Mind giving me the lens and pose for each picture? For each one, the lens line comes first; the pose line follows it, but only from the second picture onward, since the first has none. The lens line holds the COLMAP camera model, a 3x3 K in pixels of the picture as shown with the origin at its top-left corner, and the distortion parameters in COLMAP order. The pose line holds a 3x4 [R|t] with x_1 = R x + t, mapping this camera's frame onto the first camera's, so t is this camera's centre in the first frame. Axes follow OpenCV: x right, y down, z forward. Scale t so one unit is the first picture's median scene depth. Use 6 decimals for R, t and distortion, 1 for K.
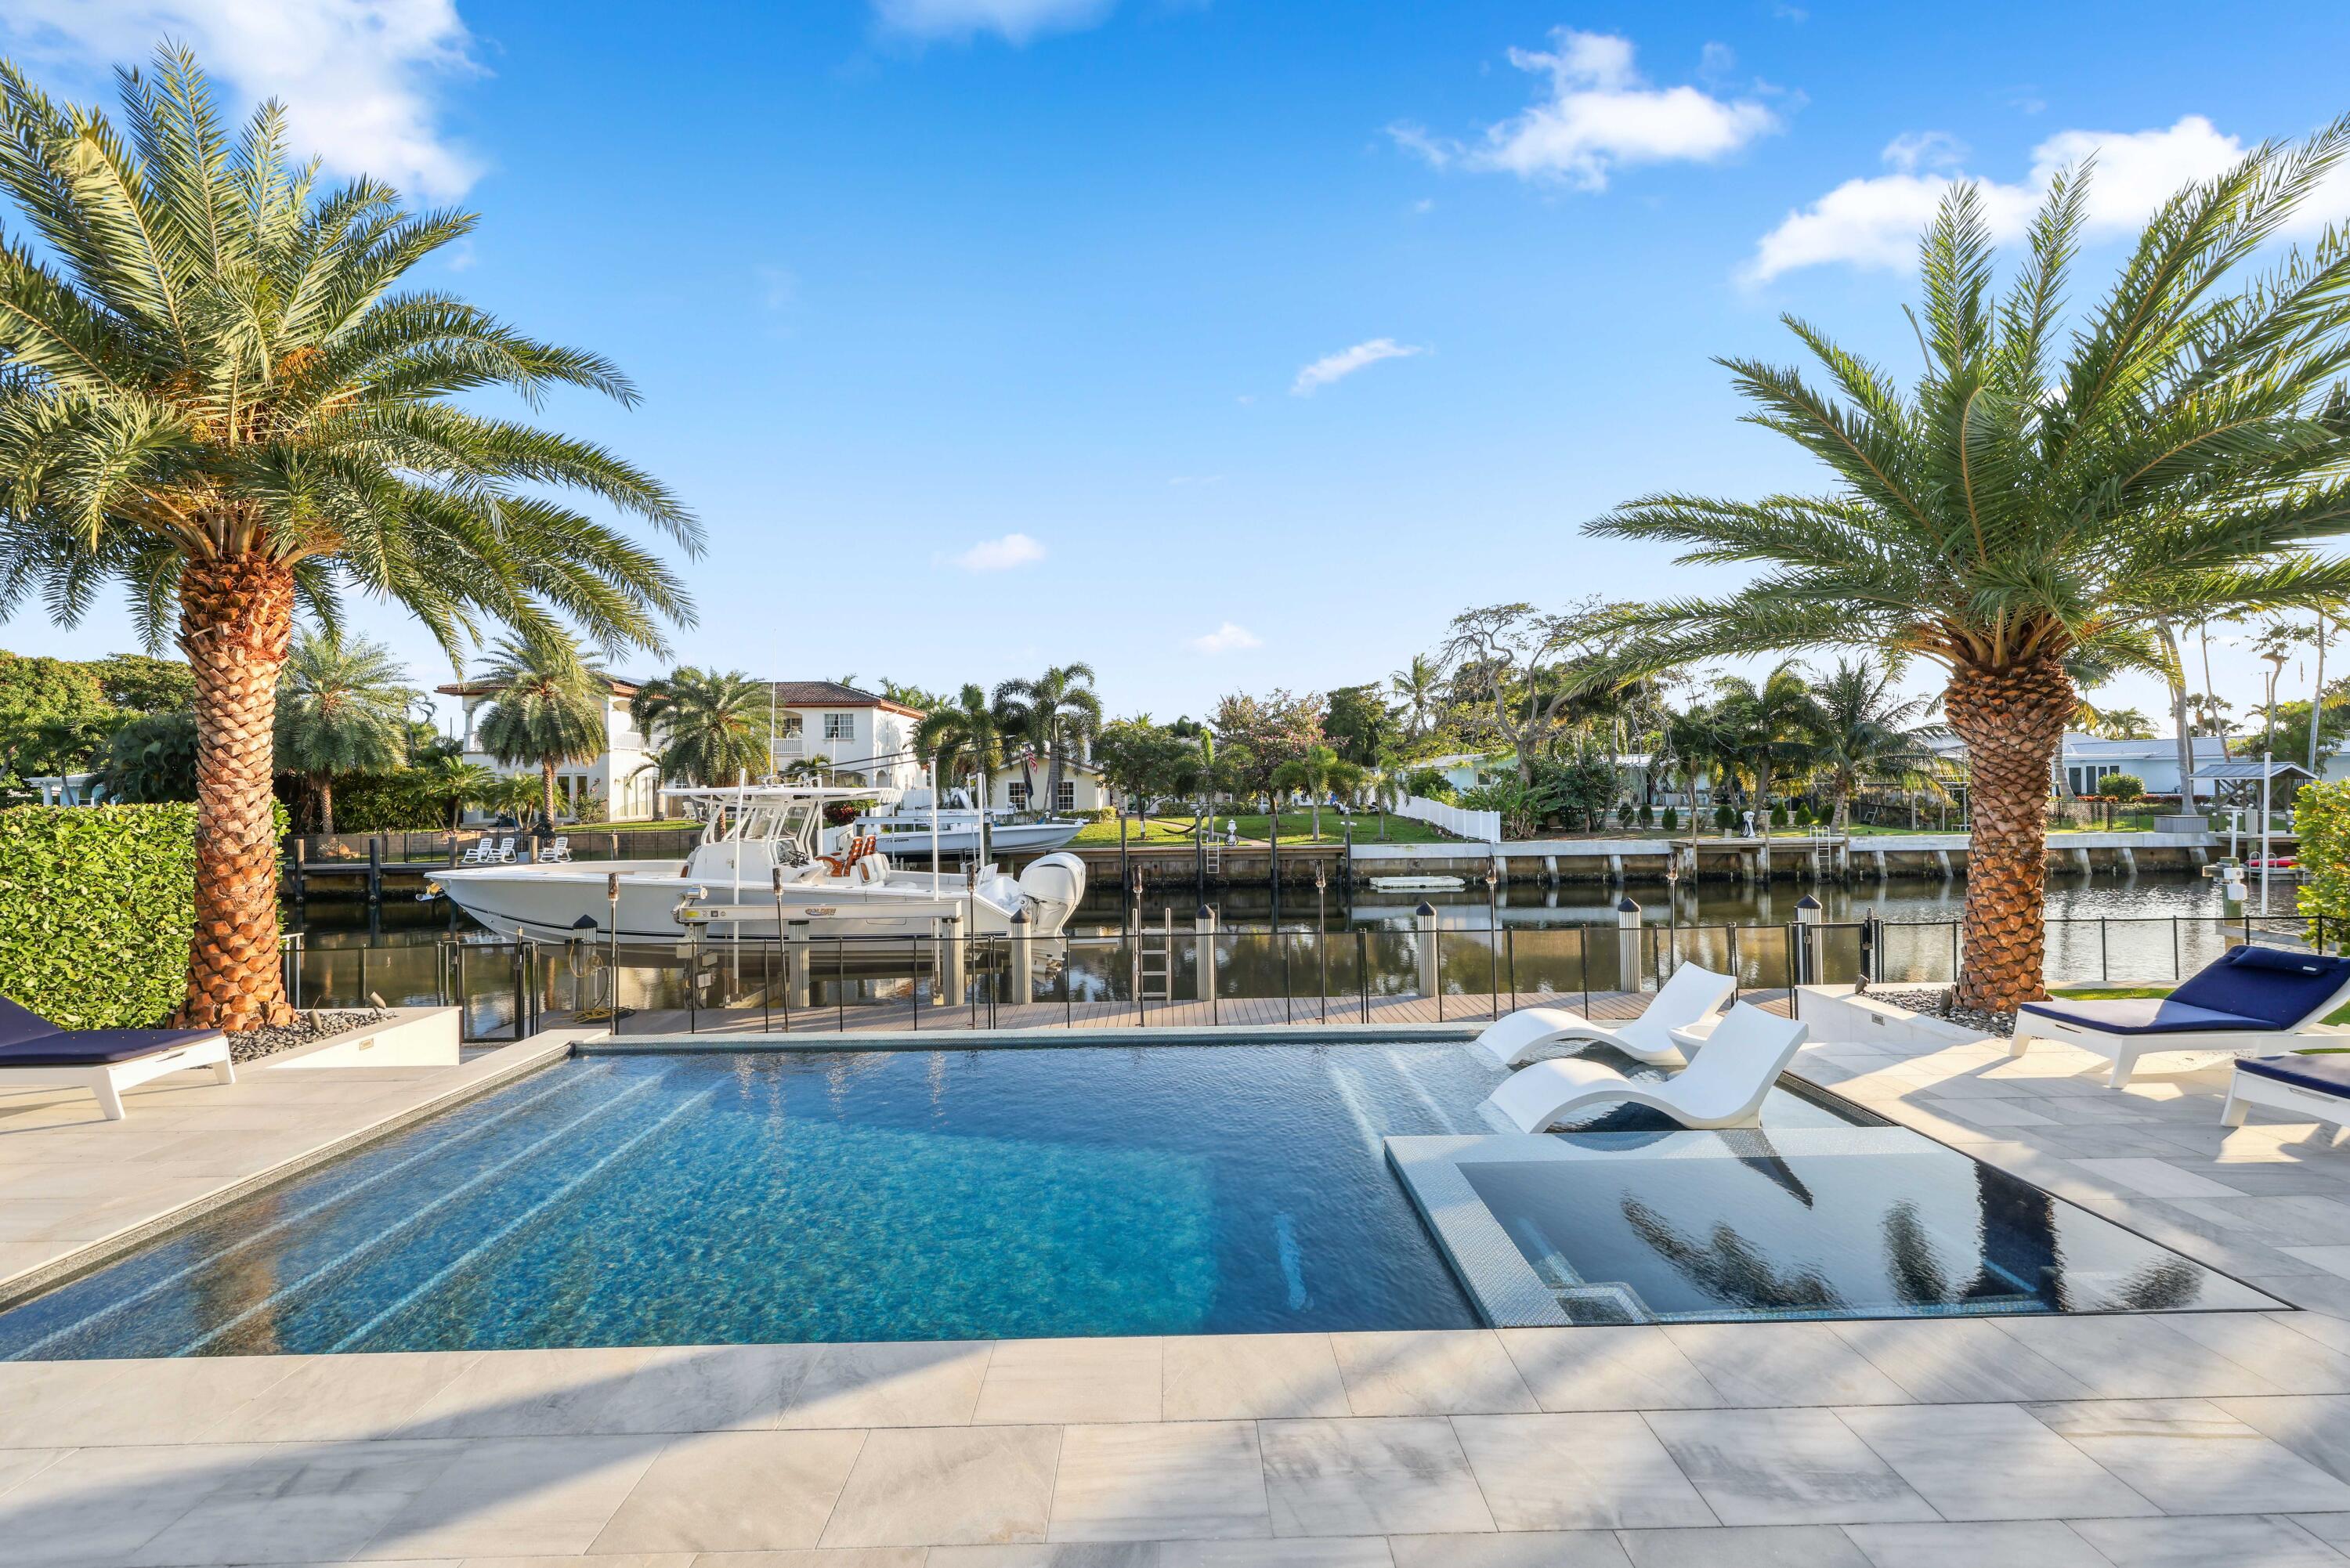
lens RADIAL K [[814.4, 0, 1185.4], [0, 814.4, 763.4], [0, 0, 1]] dist [0.002273, -0.000012]
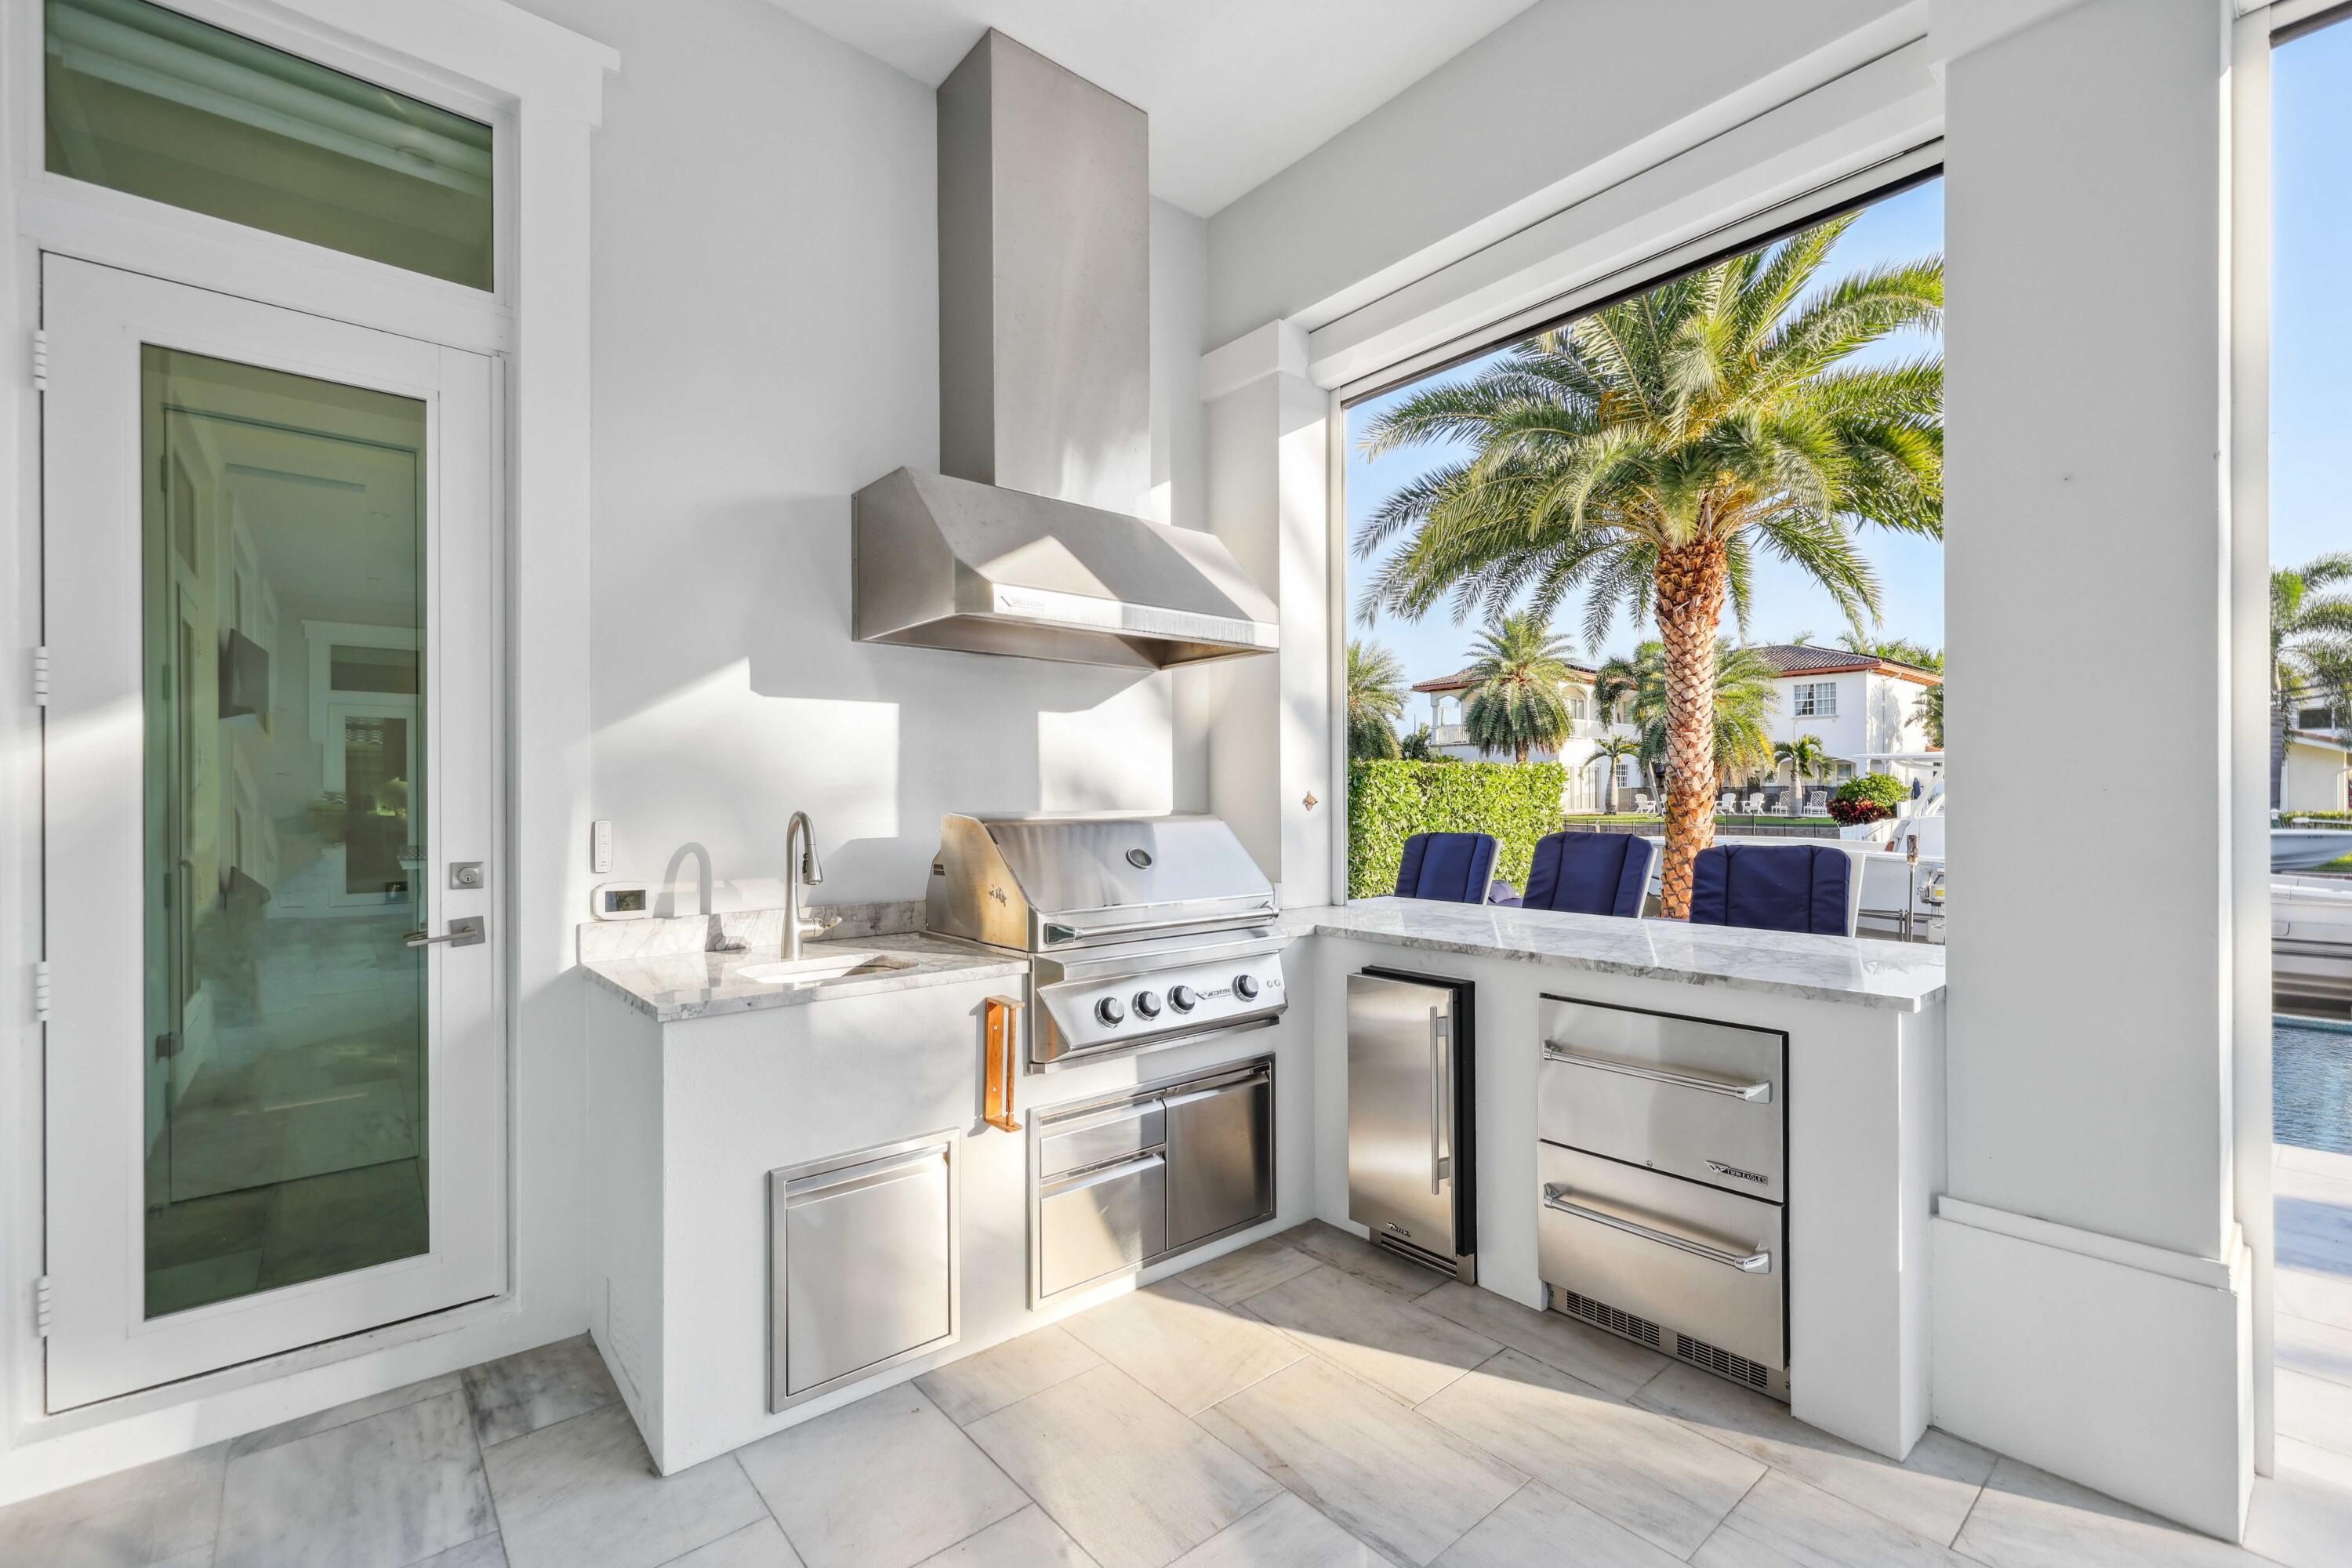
lens RADIAL K [[1006.3, 0, 1177.5], [0, 1006.3, 795.3], [0, 0, 1]] dist [0.013148, -0.000842]
pose [[0.629523, 0.009815, -0.776920, -0.095433], [0.017180, 0.999500, 0.026547, 0.012661], [0.776792, -0.030059, 0.629039, -0.100463]]
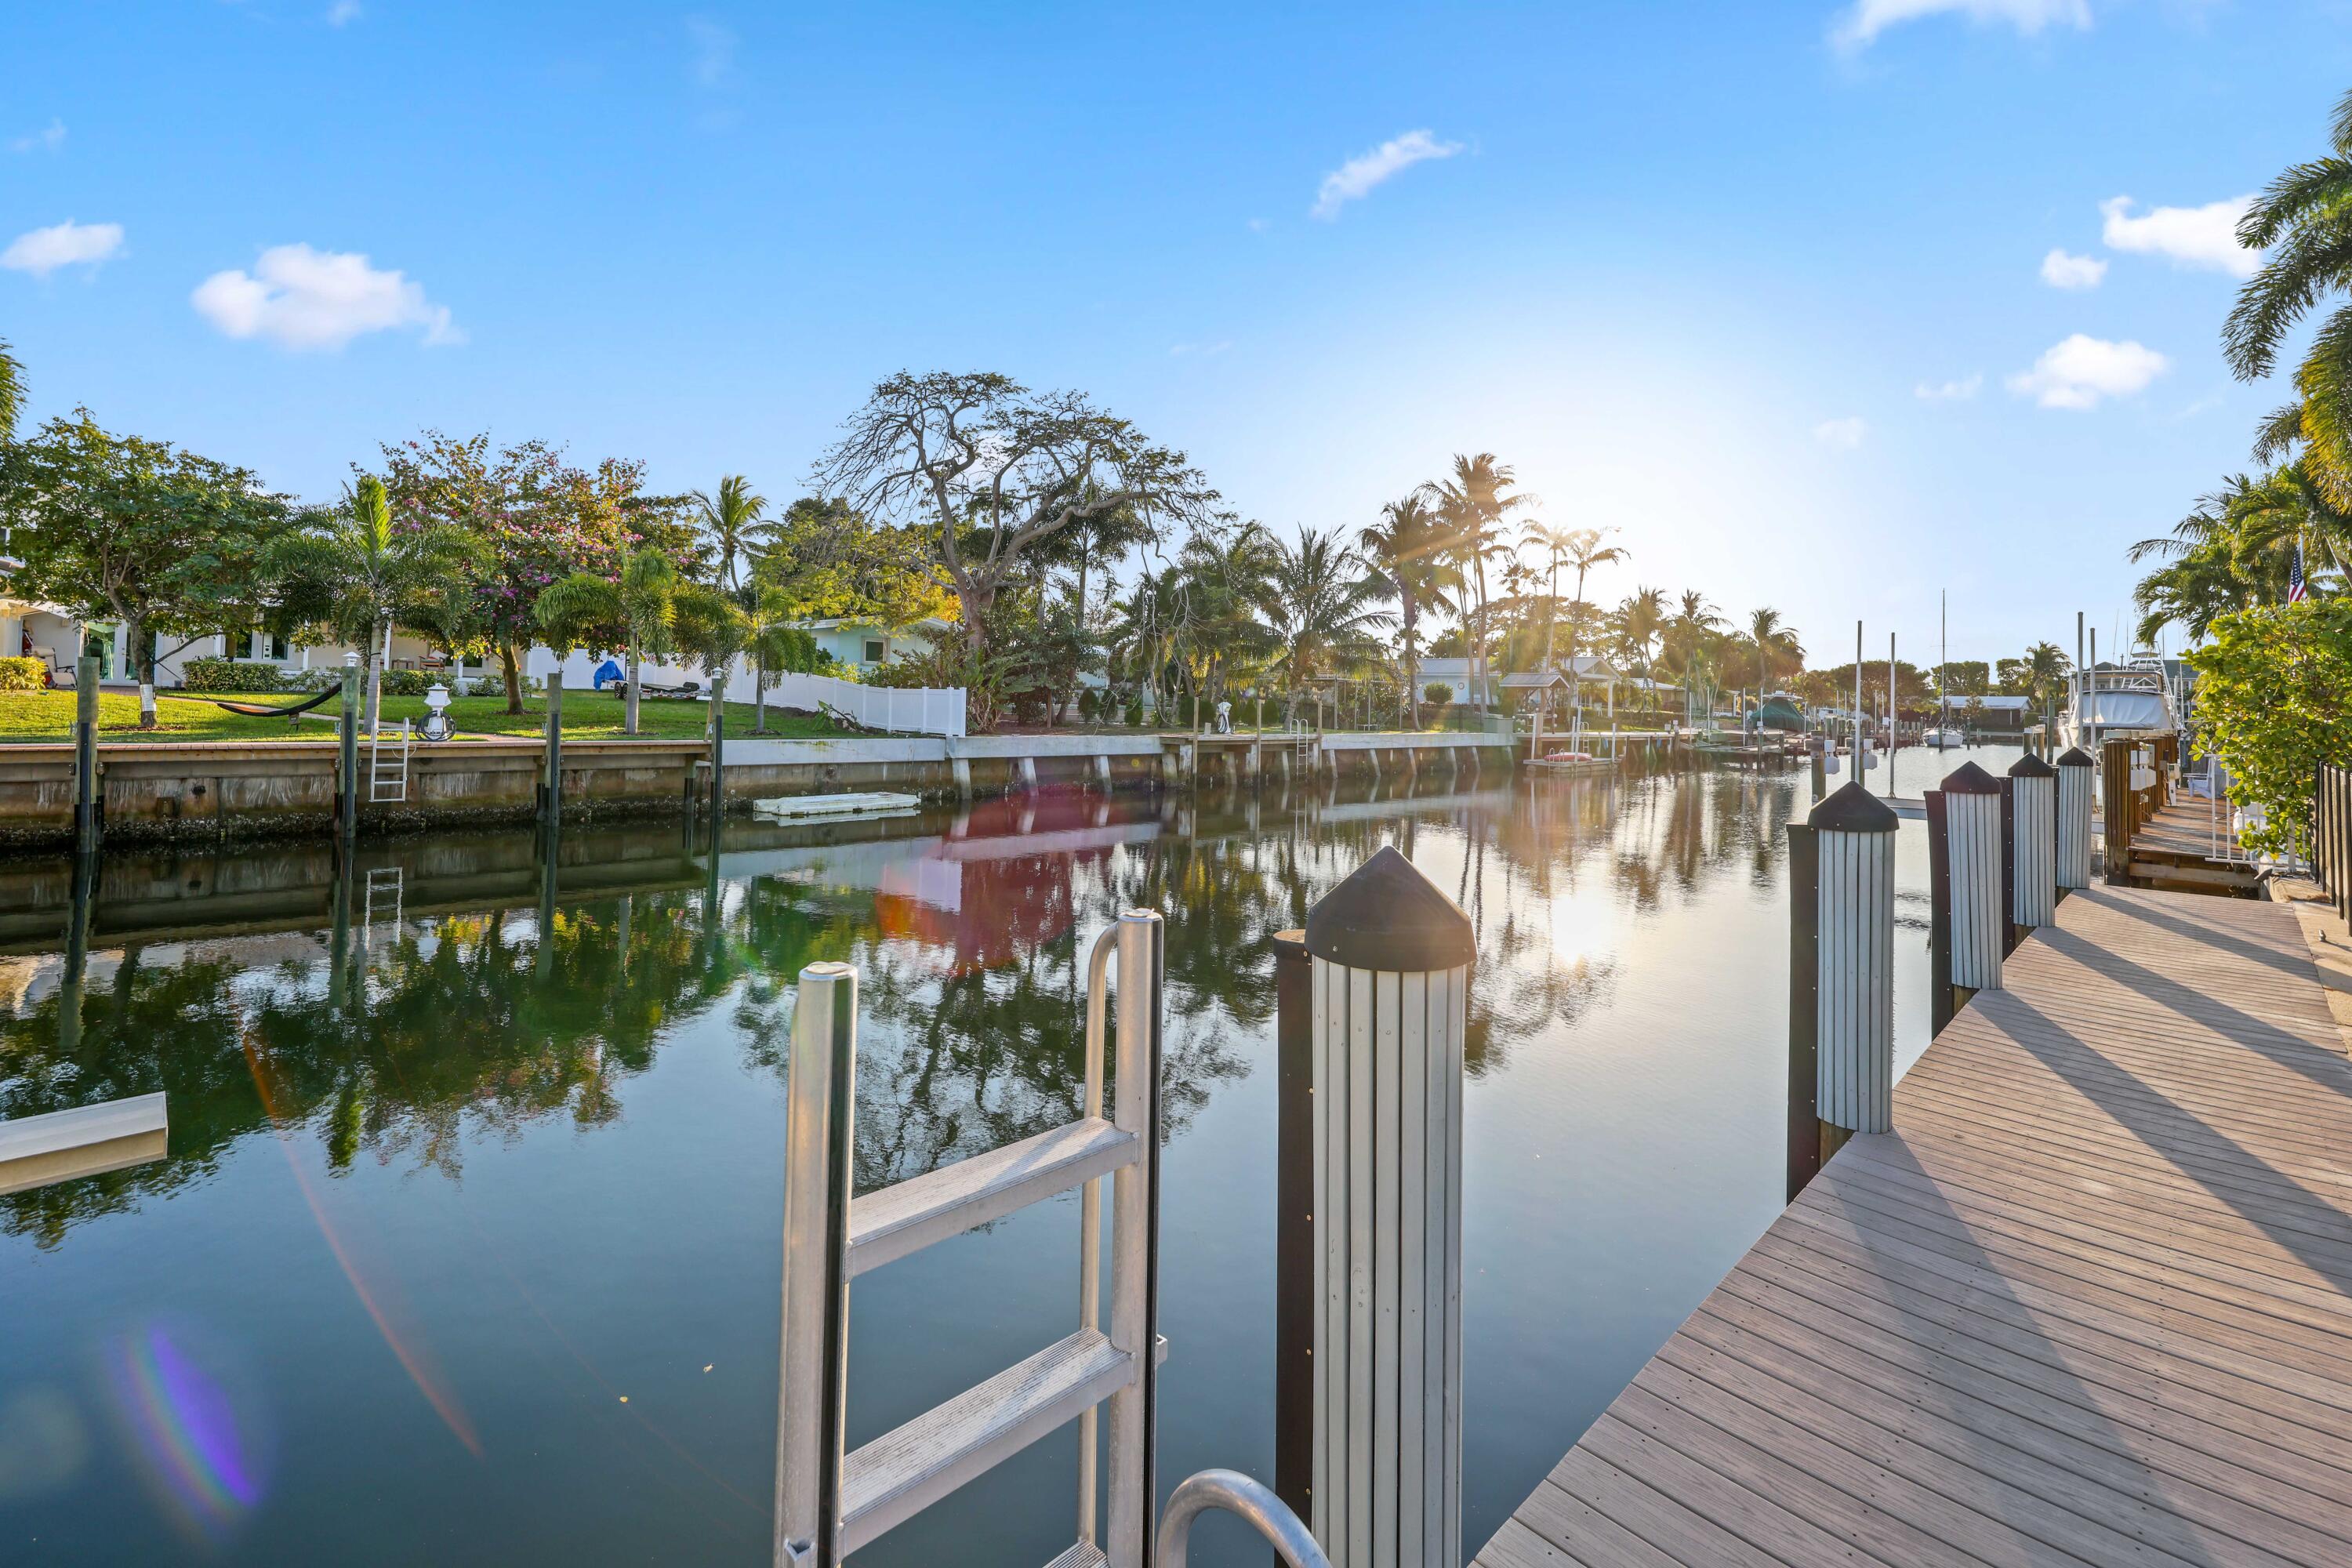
lens RADIAL K [[1006.3, 0, 1172.2], [0, 1006.3, 696.5], [0, 0, 1]] dist [0.013148, -0.000842]
pose [[0.724249, 0.036865, 0.688553, -0.036000], [-0.054624, 0.998499, 0.003996, 0.052845], [-0.687372, -0.040505, 0.725175, 0.315746]]
